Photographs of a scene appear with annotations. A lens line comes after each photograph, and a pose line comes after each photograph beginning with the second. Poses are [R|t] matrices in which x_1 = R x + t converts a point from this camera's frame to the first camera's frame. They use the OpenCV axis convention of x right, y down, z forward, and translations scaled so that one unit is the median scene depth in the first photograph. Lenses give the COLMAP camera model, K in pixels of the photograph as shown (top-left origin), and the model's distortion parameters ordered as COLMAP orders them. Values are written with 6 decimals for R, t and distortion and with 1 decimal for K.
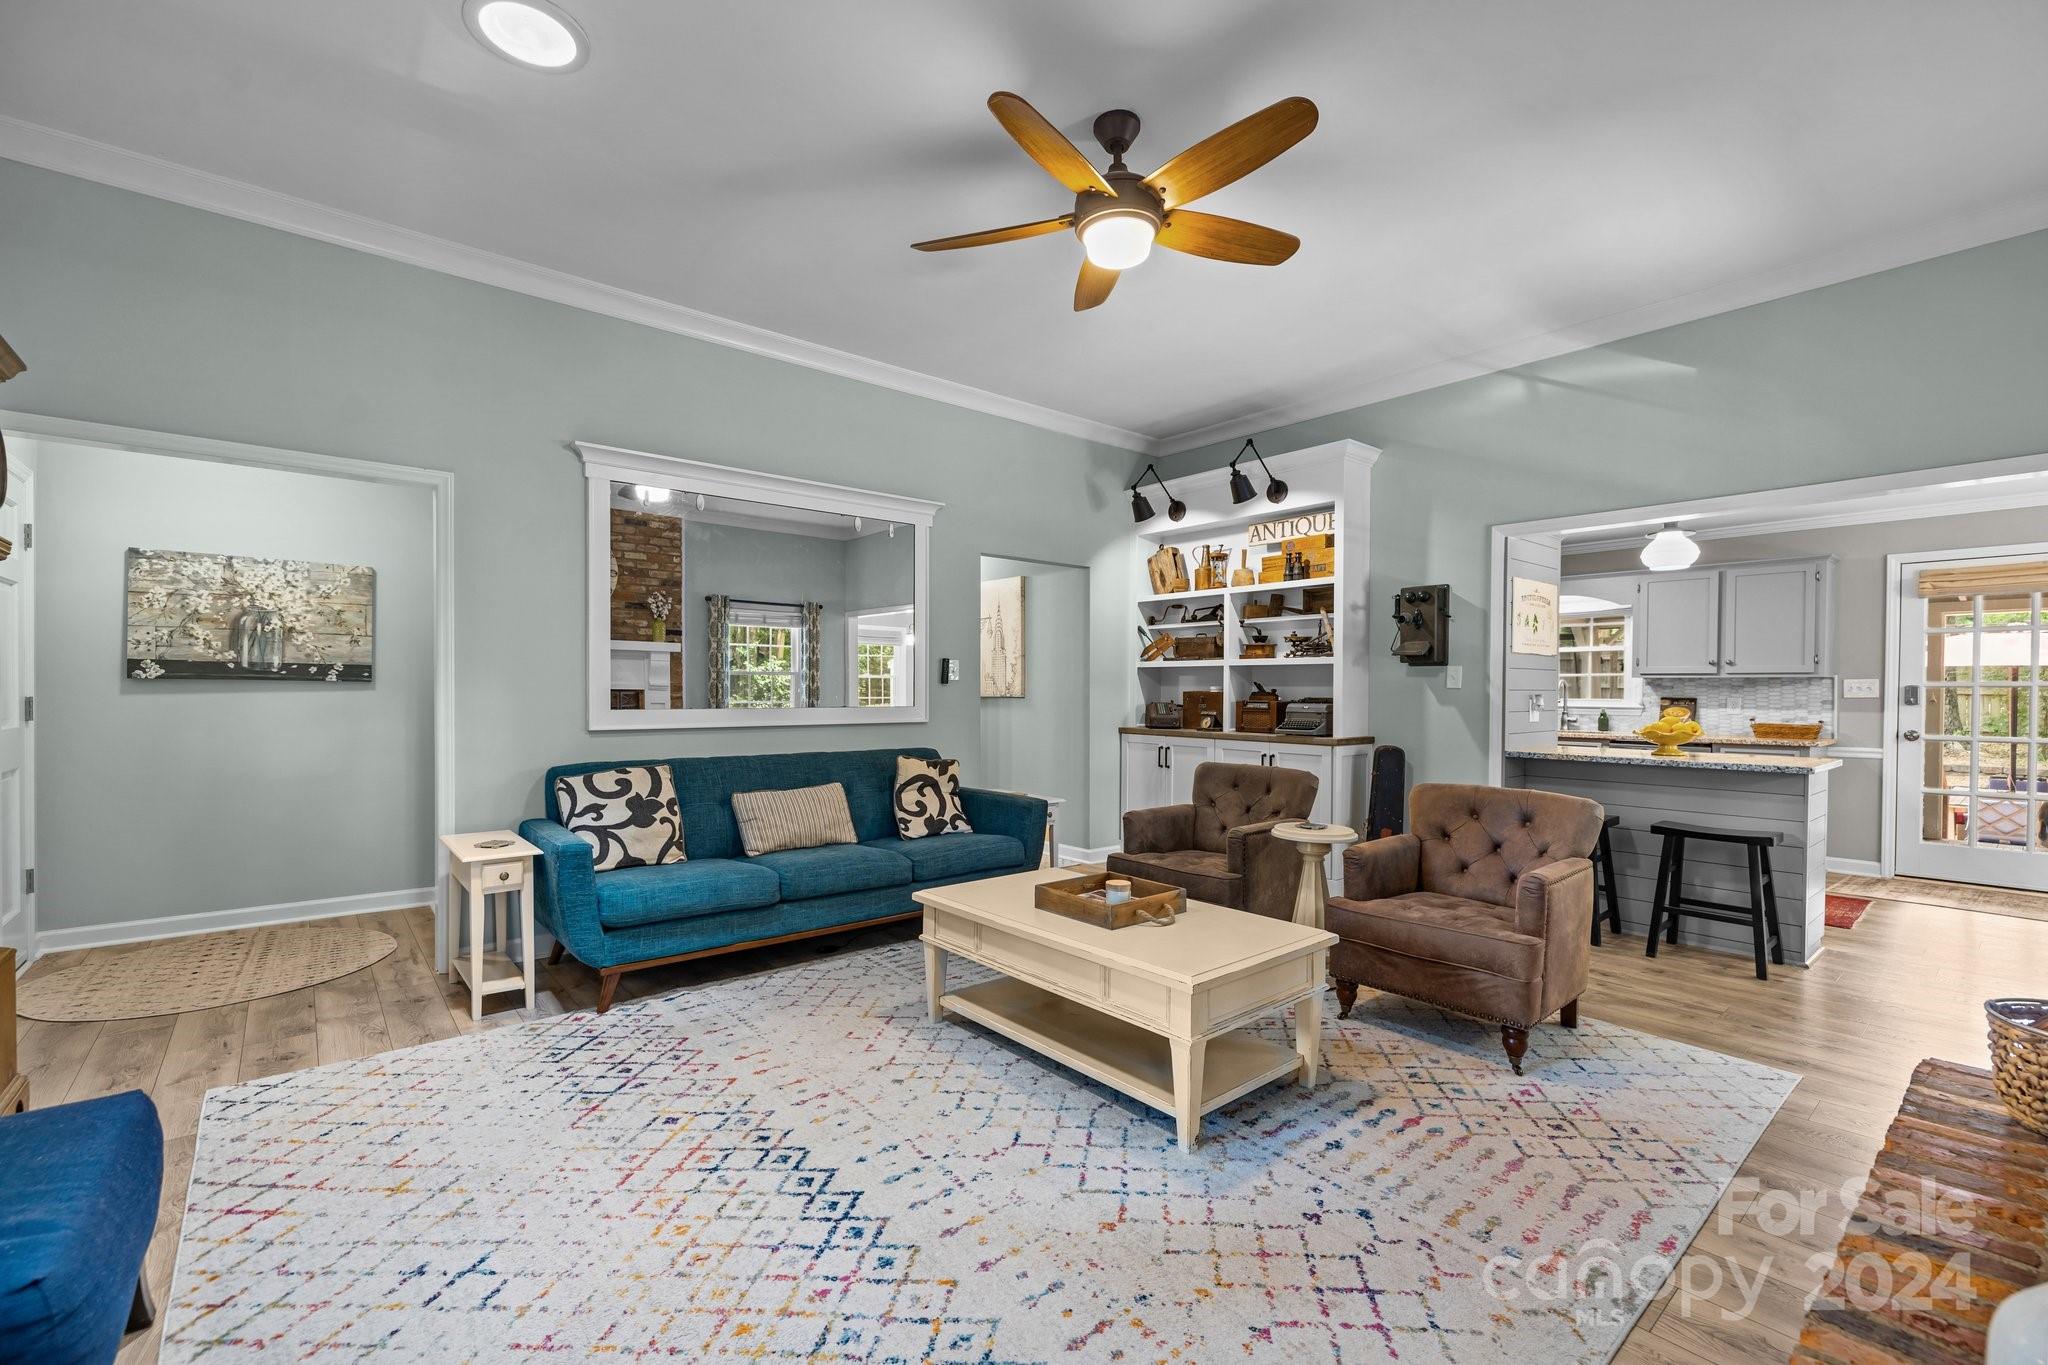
lens RADIAL K [[872.1, 0, 1020.1], [0, 872.1, 699.7], [0, 0, 1]] dist [0.000332, -0.000003]
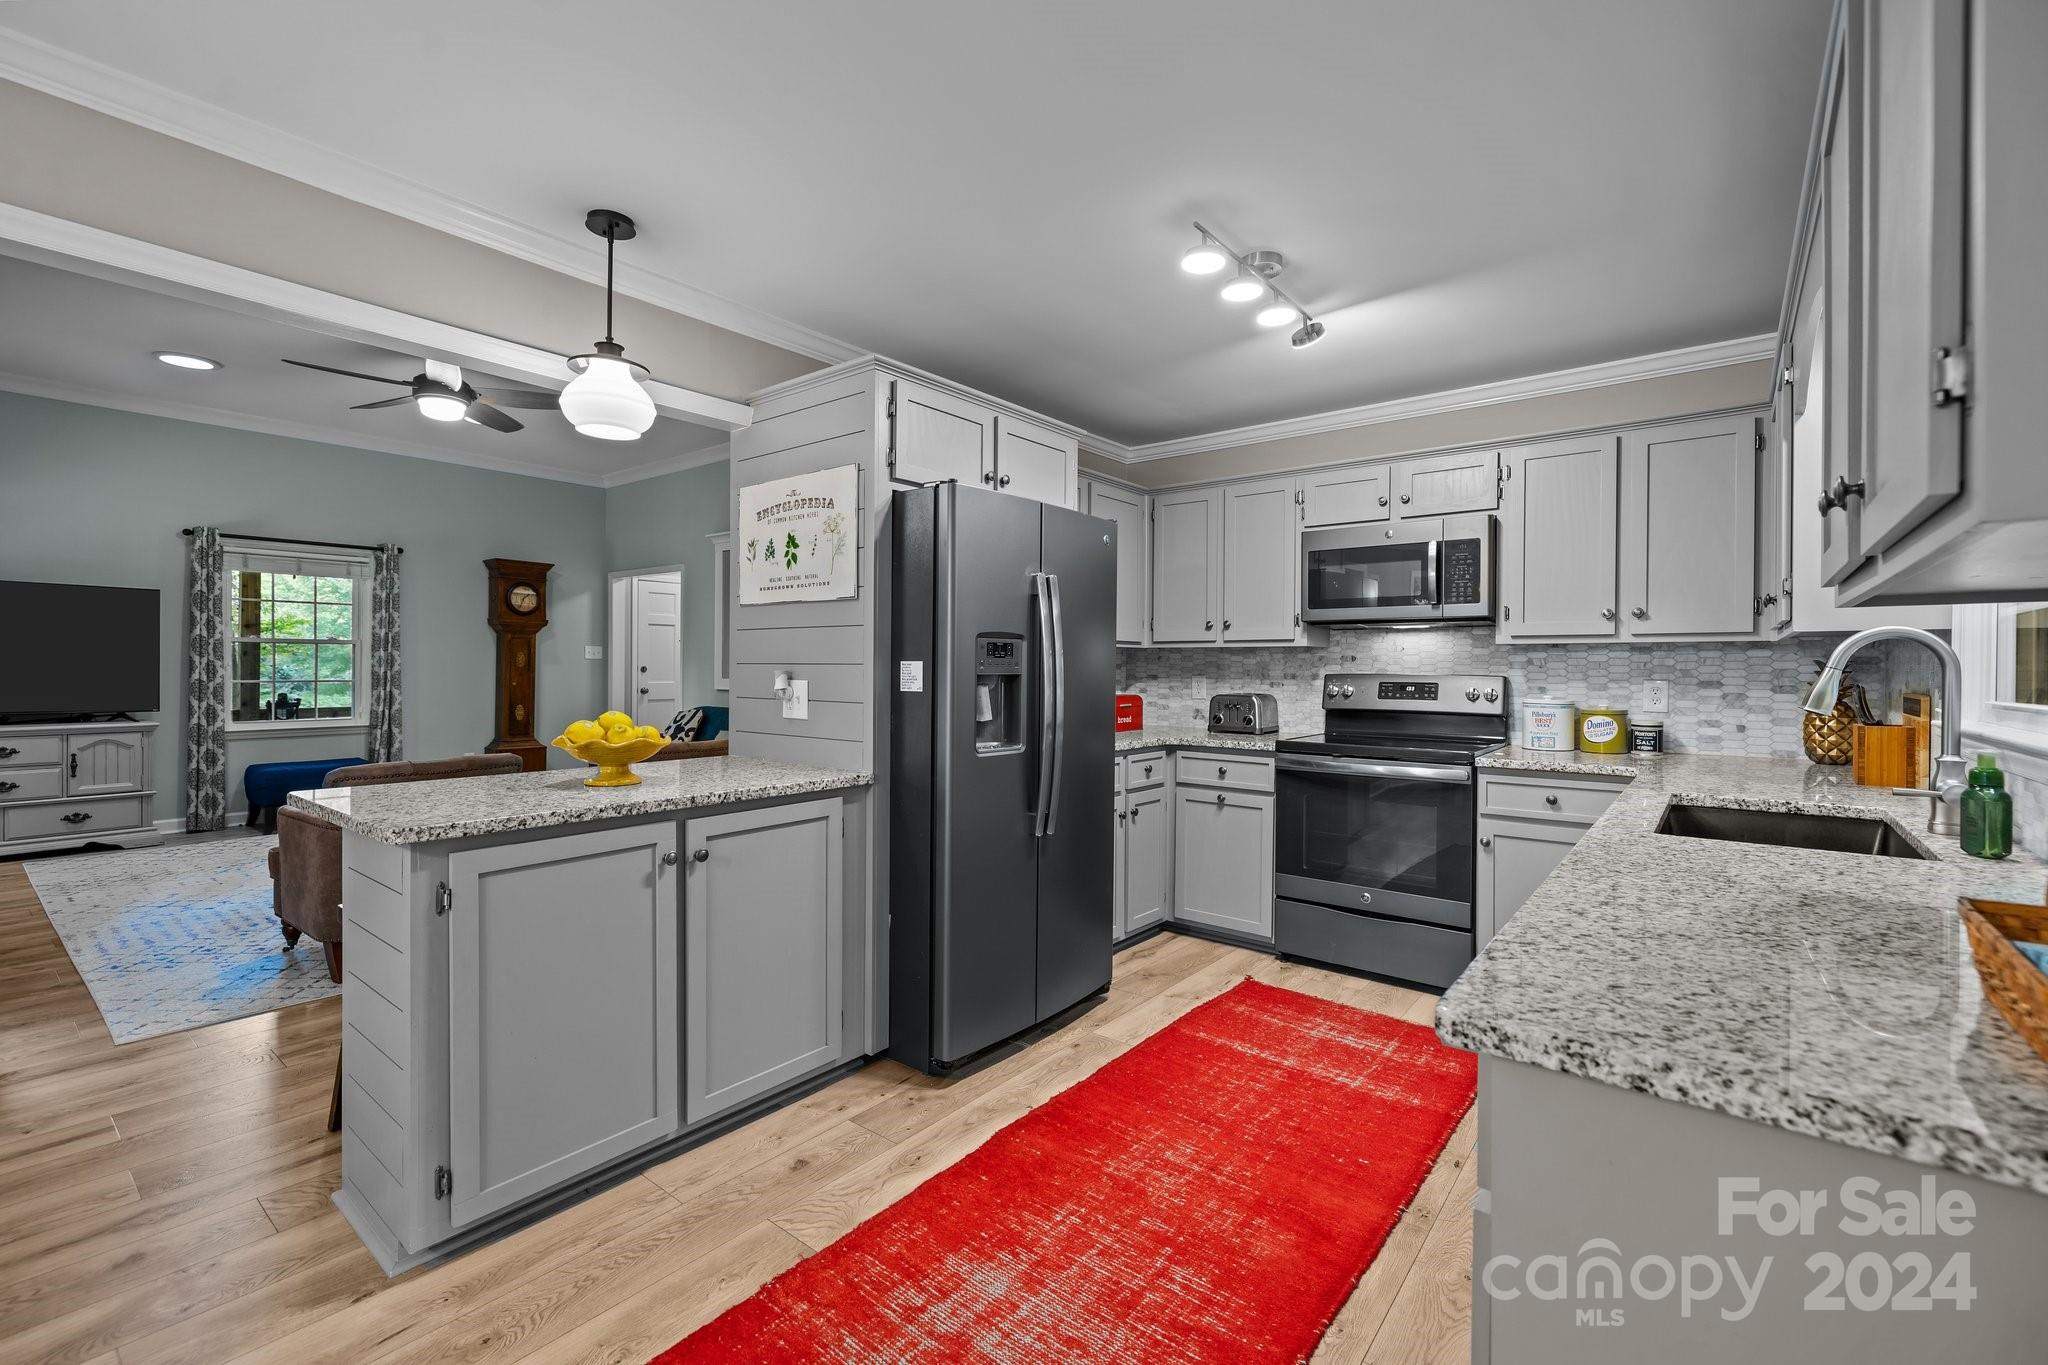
lens RADIAL K [[878.8, 0, 1016.3], [0, 878.8, 671.9], [0, 0, 1]] dist [-0.000933, -0.000180]
pose [[0.200914, 0.000951, -0.979608, 1.239412], [-0.018175, 0.999831, -0.002757, -0.006752], [0.979440, 0.018358, 0.200897, 1.067749]]
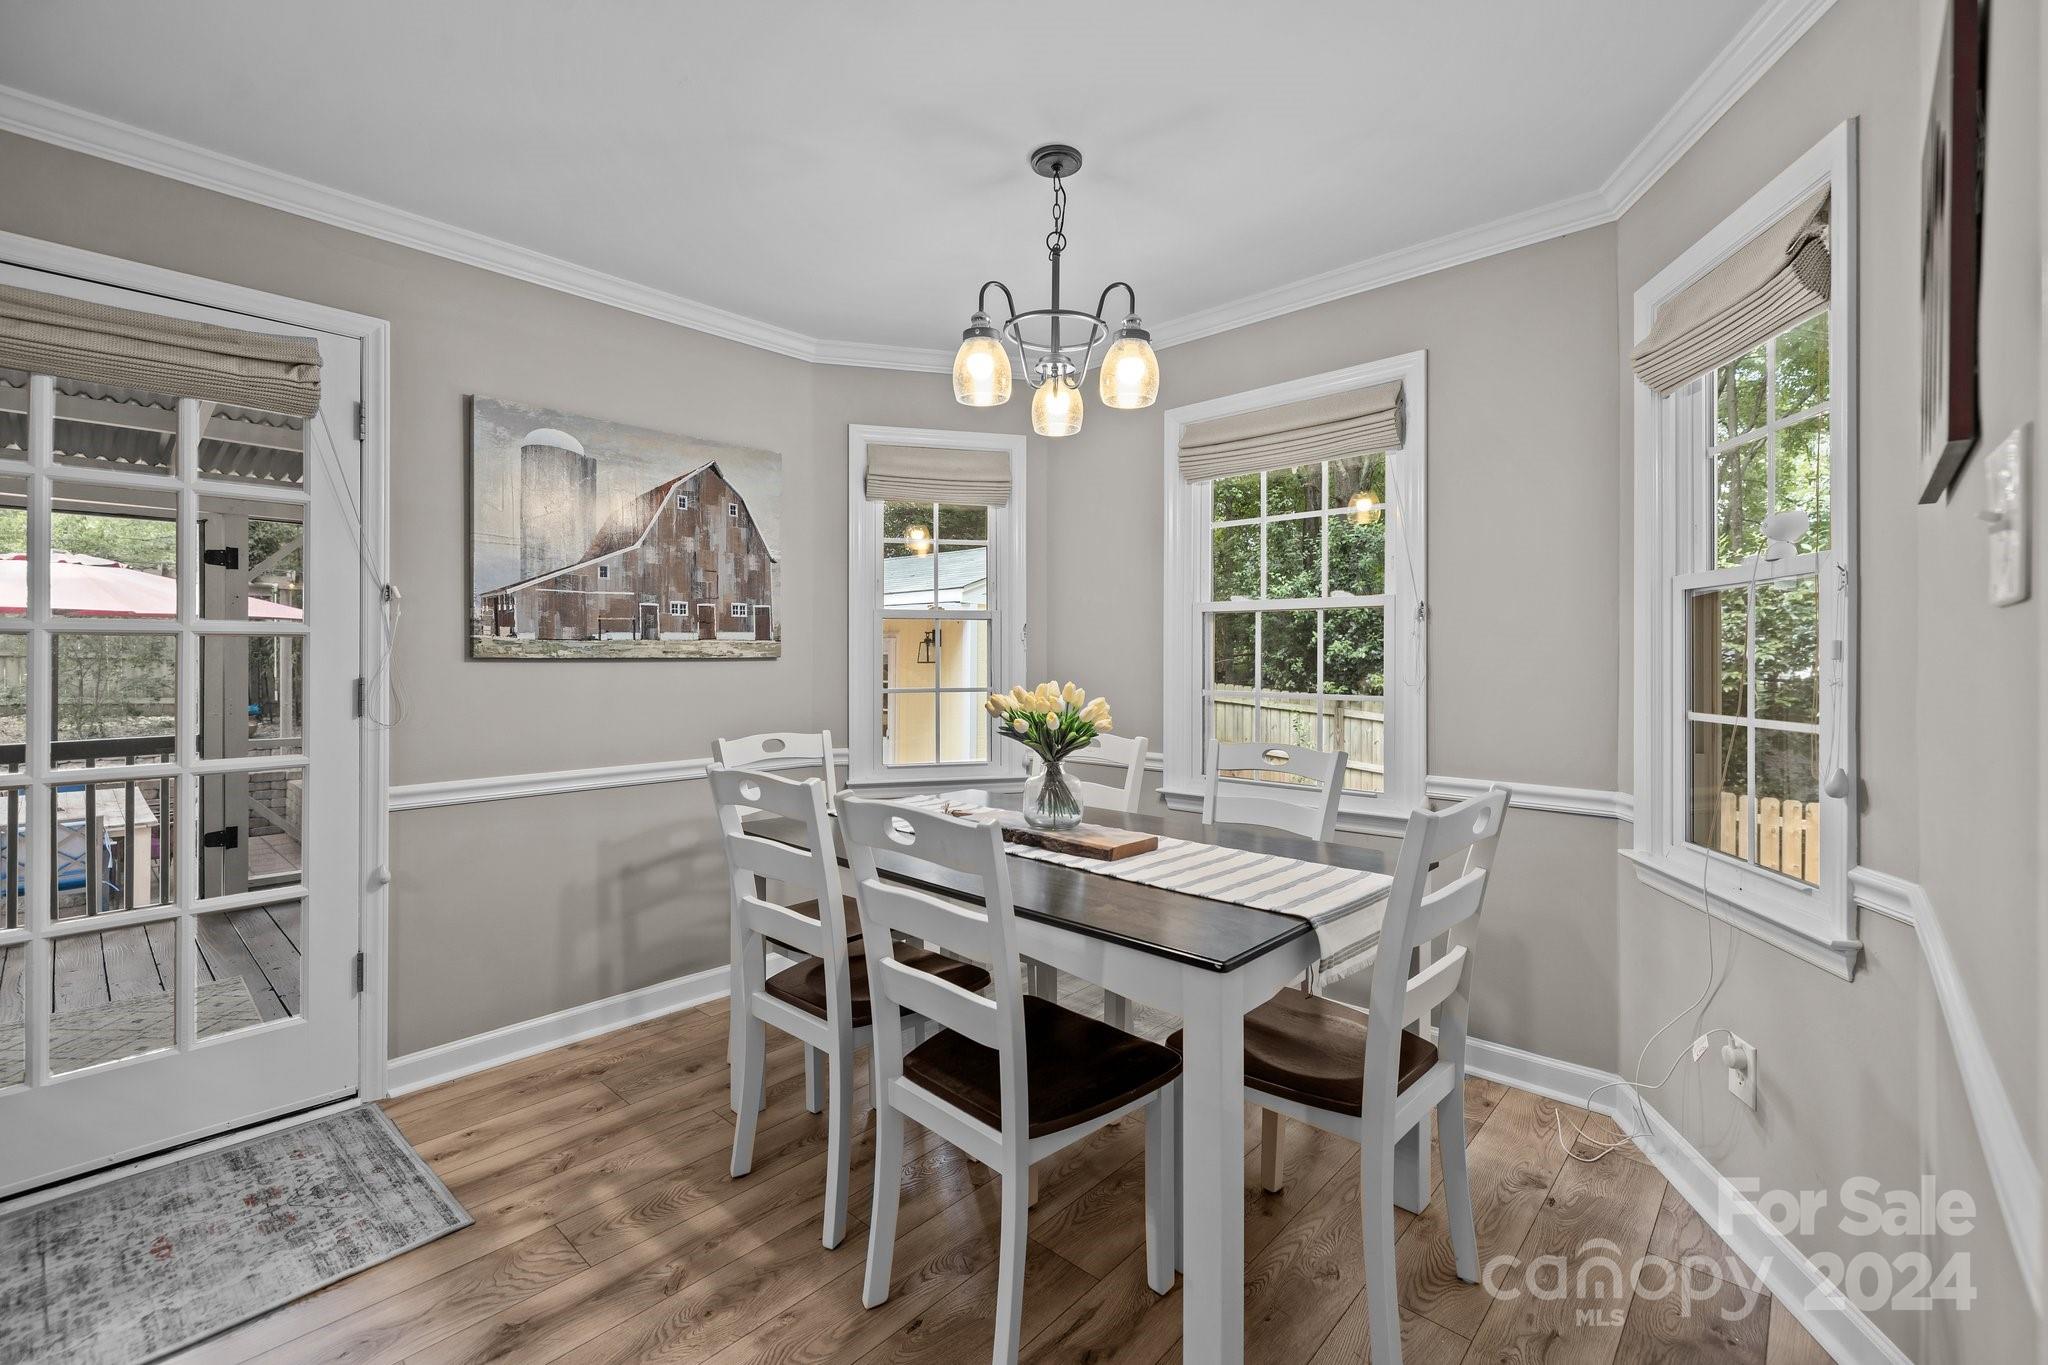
lens RADIAL K [[875.1, 0, 1021.3], [0, 875.1, 656.9], [0, 0, 1]] dist [-0.000114, -0.000113]
pose [[-0.134430, -0.004418, 0.990913, 0.804114], [0.010266, 0.999930, 0.005851, -0.003345], [-0.990870, 0.010959, -0.134376, 0.760146]]
